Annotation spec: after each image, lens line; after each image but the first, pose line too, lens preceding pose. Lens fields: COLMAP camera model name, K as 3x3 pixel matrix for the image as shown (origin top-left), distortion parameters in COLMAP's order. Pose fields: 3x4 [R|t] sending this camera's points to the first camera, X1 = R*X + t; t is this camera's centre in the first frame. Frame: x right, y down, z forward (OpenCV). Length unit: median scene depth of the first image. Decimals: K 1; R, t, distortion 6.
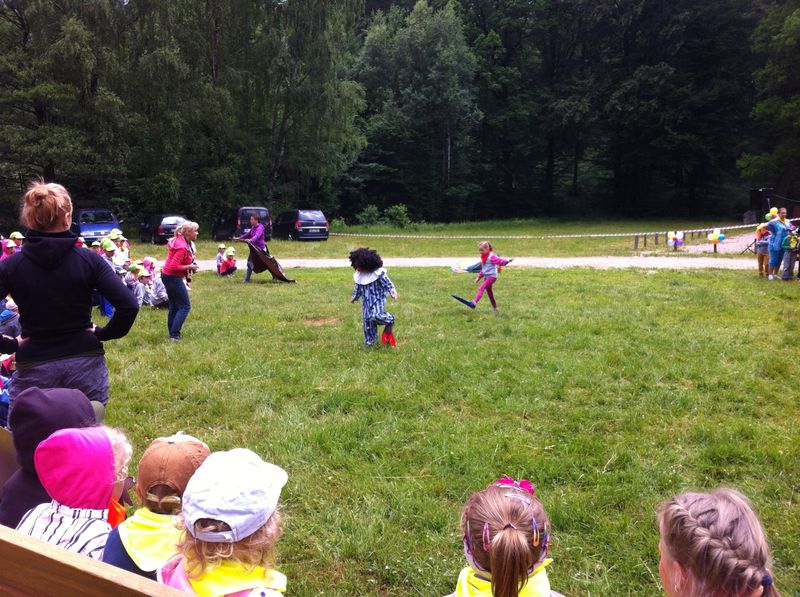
lens RADIAL K [[748.9, 0, 400.0], [0, 748.9, 298.5], [0, 0, 1]] dist [0.090229, -0.278387]
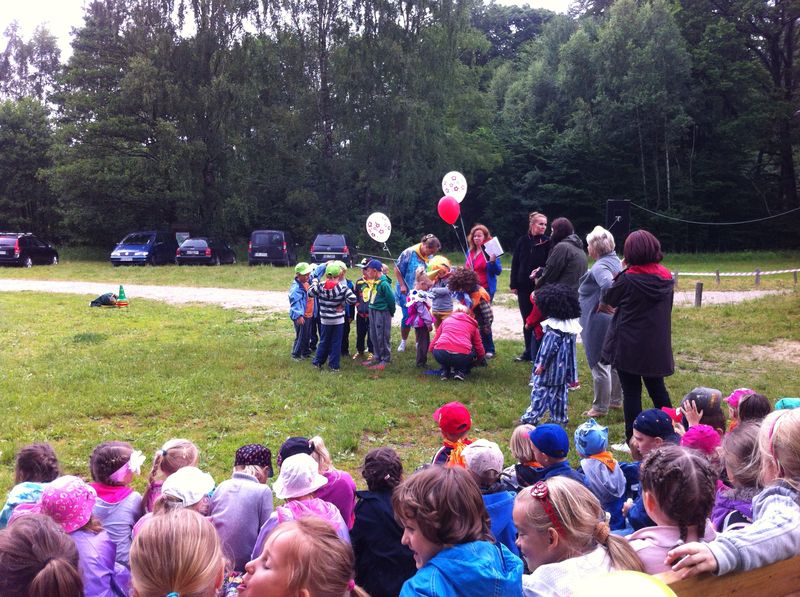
lens RADIAL K [[748.9, 0, 400.0], [0, 748.9, 298.5], [0, 0, 1]] dist [0.090229, -0.278387]
pose [[0.838797, 0.052279, -0.541928, 0.304551], [-0.073010, 0.997190, -0.016808, -0.017481], [0.539527, 0.053665, 0.840257, 0.163264]]
